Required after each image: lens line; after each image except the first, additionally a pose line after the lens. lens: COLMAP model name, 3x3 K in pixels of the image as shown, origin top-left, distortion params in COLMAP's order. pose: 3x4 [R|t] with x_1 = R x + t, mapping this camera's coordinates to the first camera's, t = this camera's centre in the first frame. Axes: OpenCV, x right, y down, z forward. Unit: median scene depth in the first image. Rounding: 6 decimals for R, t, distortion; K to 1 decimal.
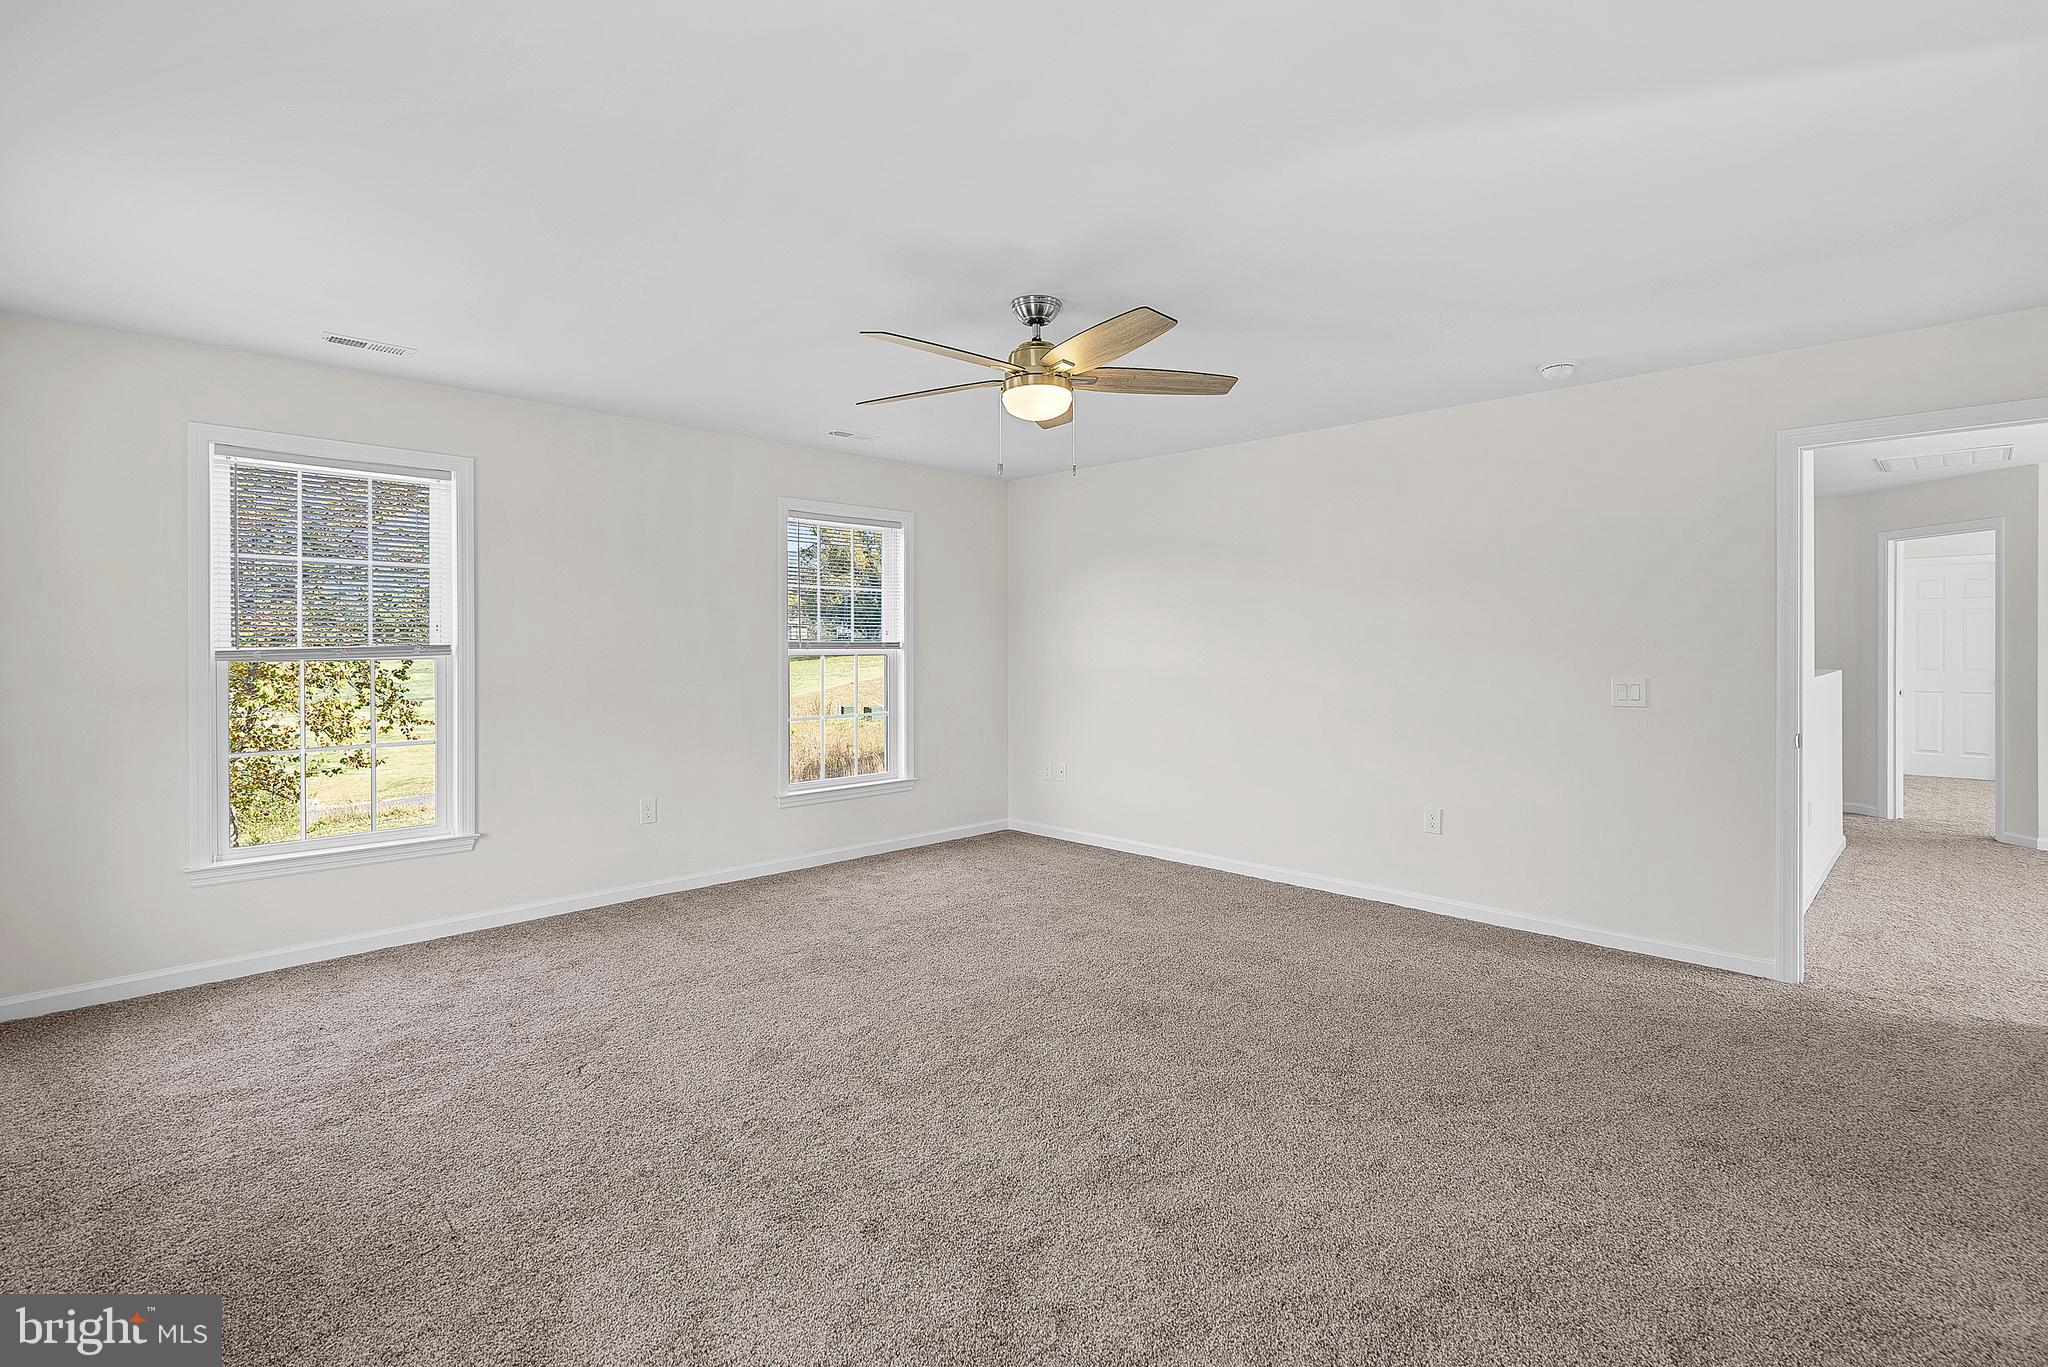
lens RADIAL K [[929.4, 0, 1025.0], [0, 929.4, 672.6], [0, 0, 1]] dist [-0.003540, -0.000319]
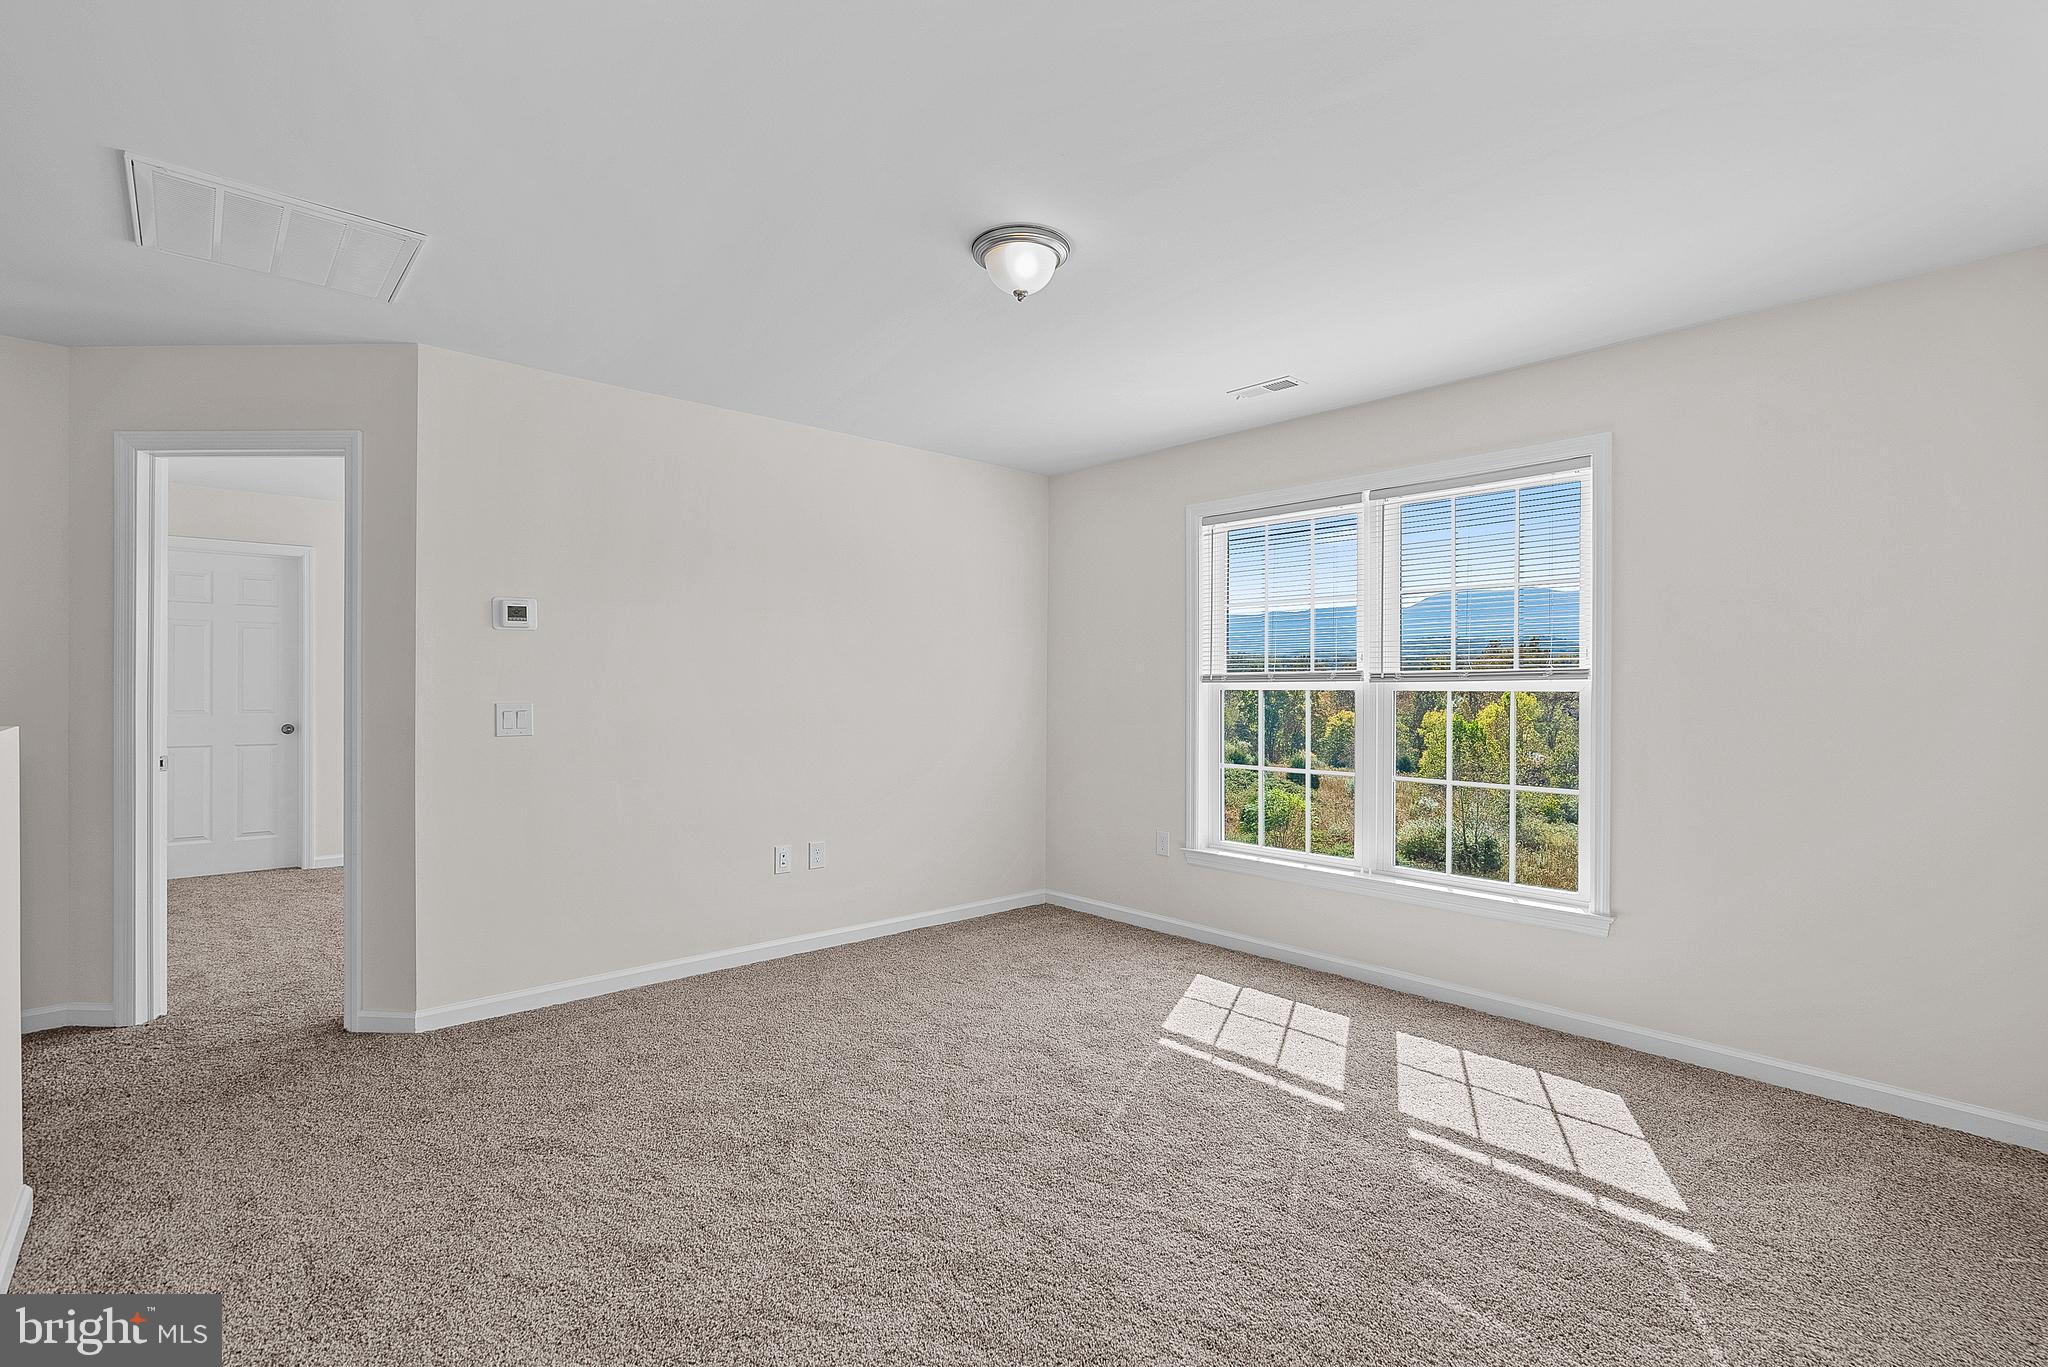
lens RADIAL K [[929.4, 0, 1025.4], [0, 929.4, 670.9], [0, 0, 1]] dist [-0.003540, -0.000319]
pose [[0.061842, 0.013021, 0.998001, 0.482884], [0.010000, 0.999857, -0.013665, -0.019758], [-0.998036, 0.010825, 0.061703, 0.512251]]
